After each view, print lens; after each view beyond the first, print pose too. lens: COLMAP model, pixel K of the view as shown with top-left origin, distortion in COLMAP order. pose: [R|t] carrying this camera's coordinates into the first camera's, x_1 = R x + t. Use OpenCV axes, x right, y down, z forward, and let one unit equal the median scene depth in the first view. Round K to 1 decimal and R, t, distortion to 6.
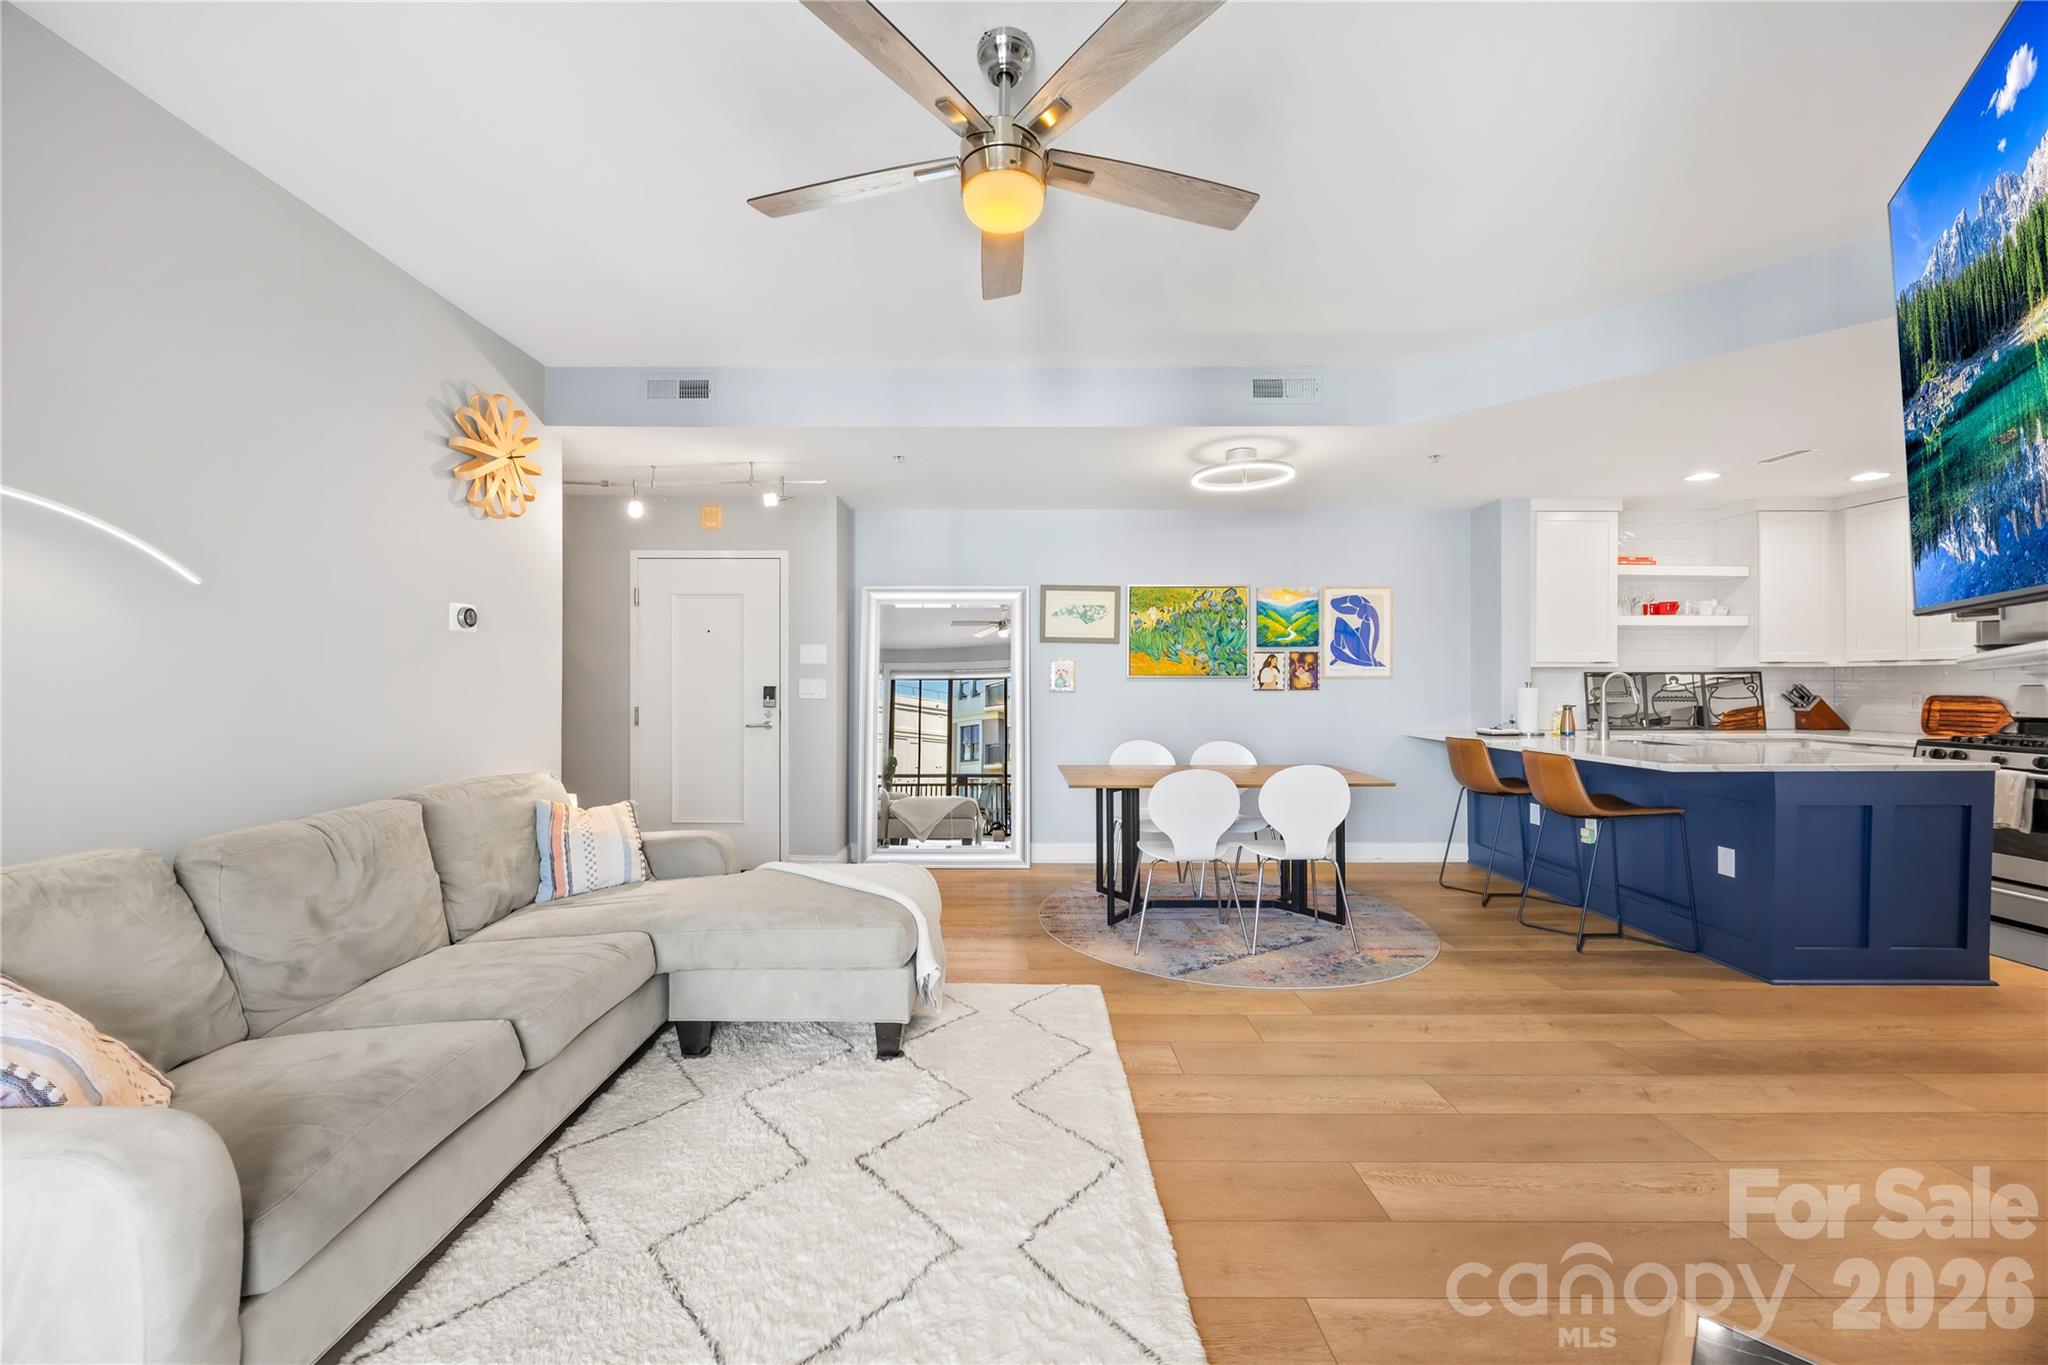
lens RADIAL K [[787.4, 0, 1003.5], [0, 787.4, 687.7], [0, 0, 1]] dist [-0.001064, 0.000626]
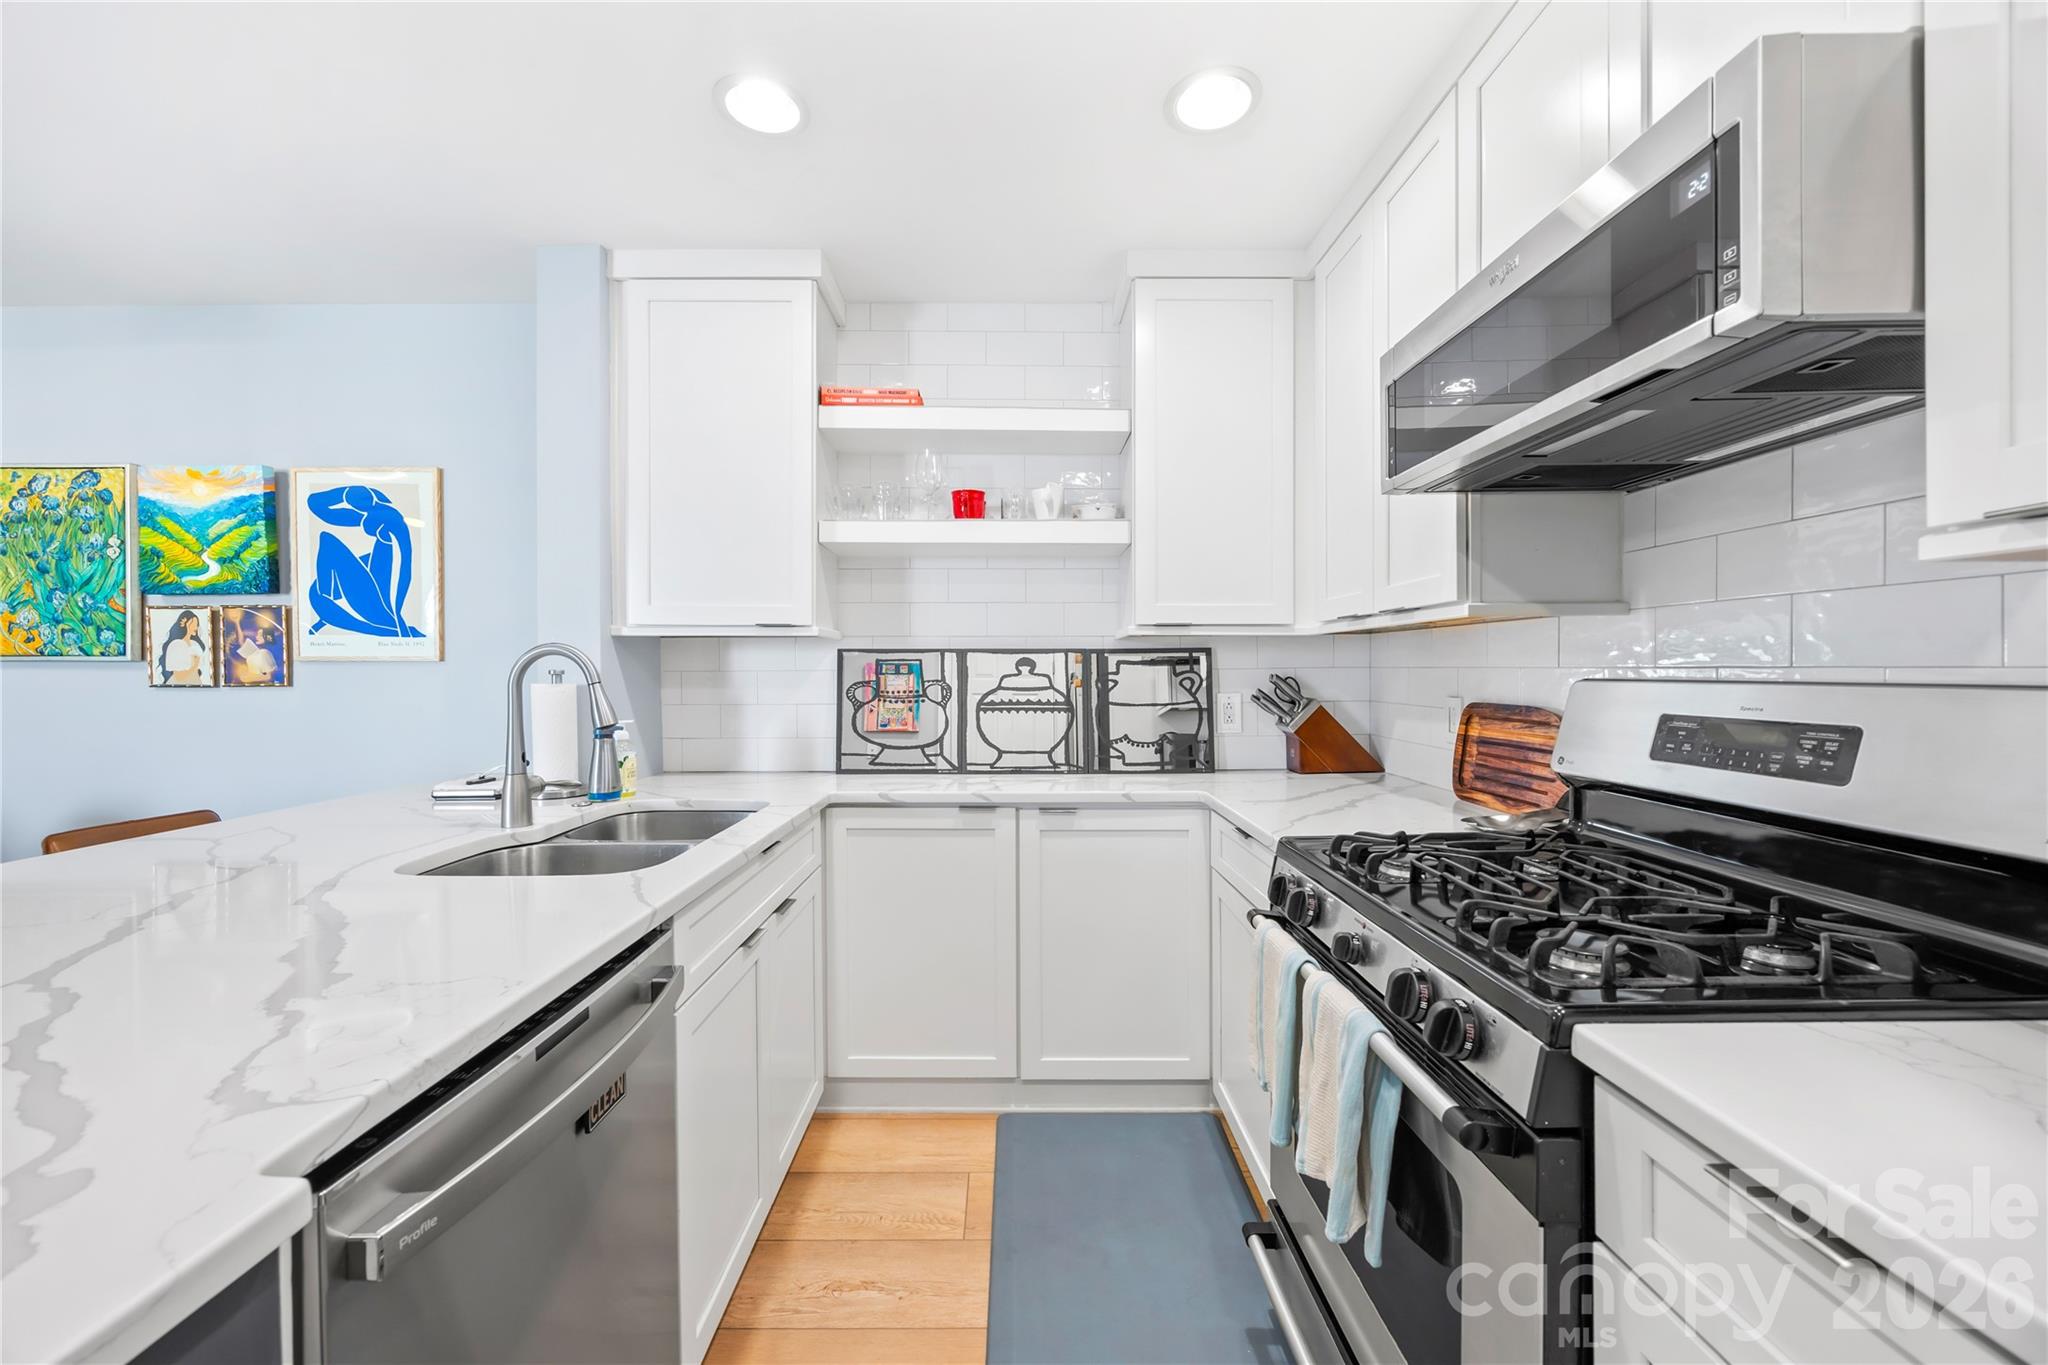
lens RADIAL K [[787.4, 0, 1013.0], [0, 787.4, 678.6], [0, 0, 1]] dist [-0.001064, 0.000626]
pose [[1.000000, 0.000099, 0.000444, 0.912214], [-0.000100, 0.999996, 0.002738, -0.003605], [-0.000443, -0.002738, 0.999996, 0.575175]]
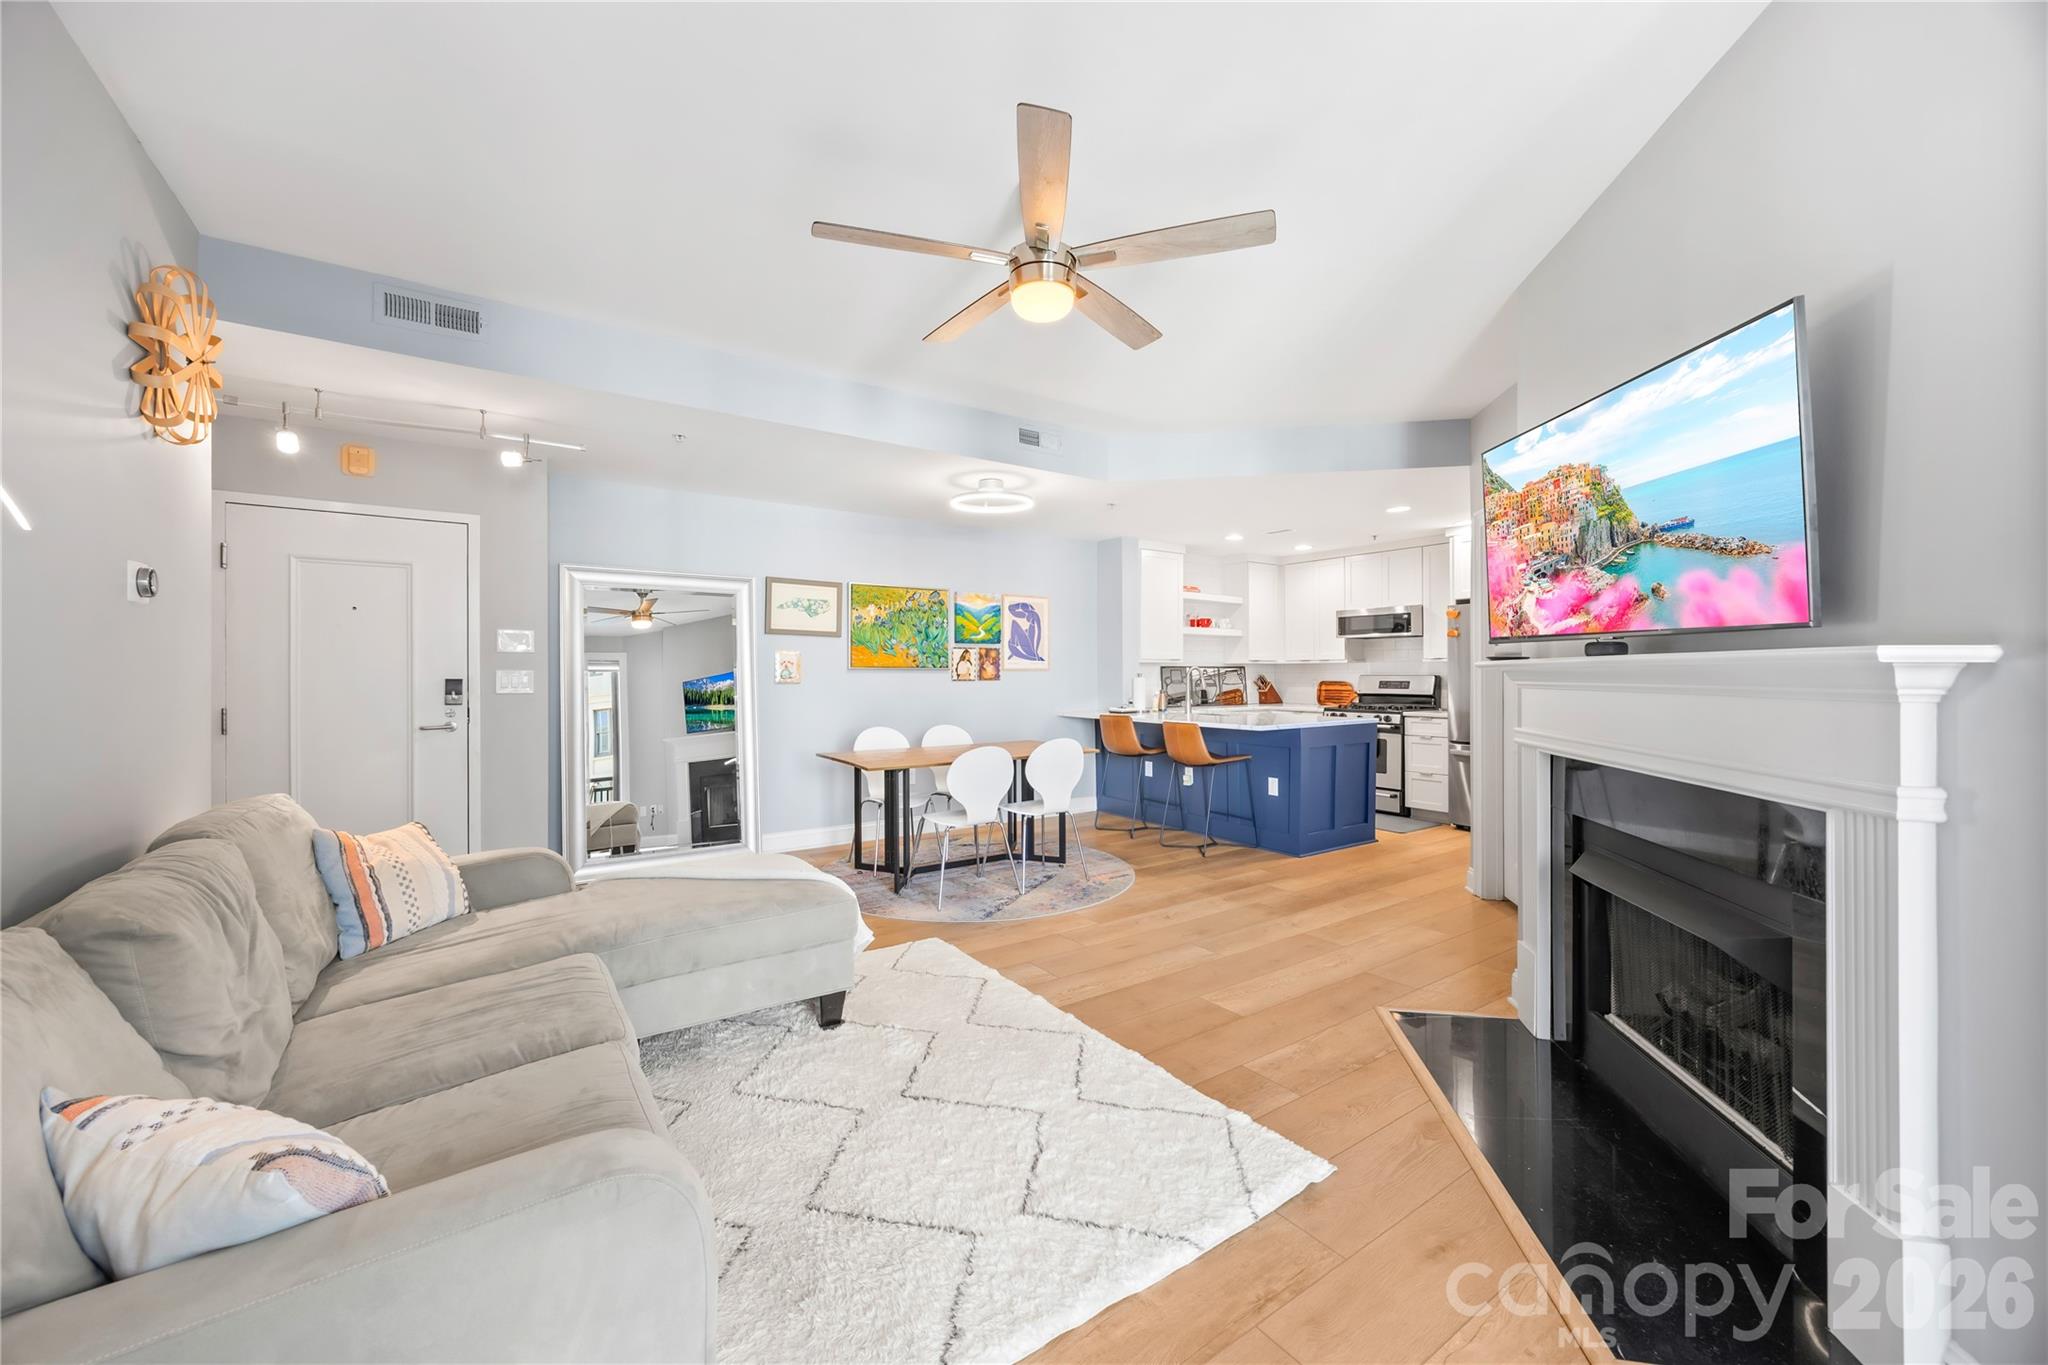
lens RADIAL K [[787.4, 0, 1029.2], [0, 787.4, 682.1], [0, 0, 1]] dist [-0.001064, 0.000626]
pose [[0.819779, -0.006994, 0.572637, -0.276001], [0.004223, 0.999972, 0.006168, -0.001254], [-0.572664, -0.002638, 0.819786, -0.014194]]
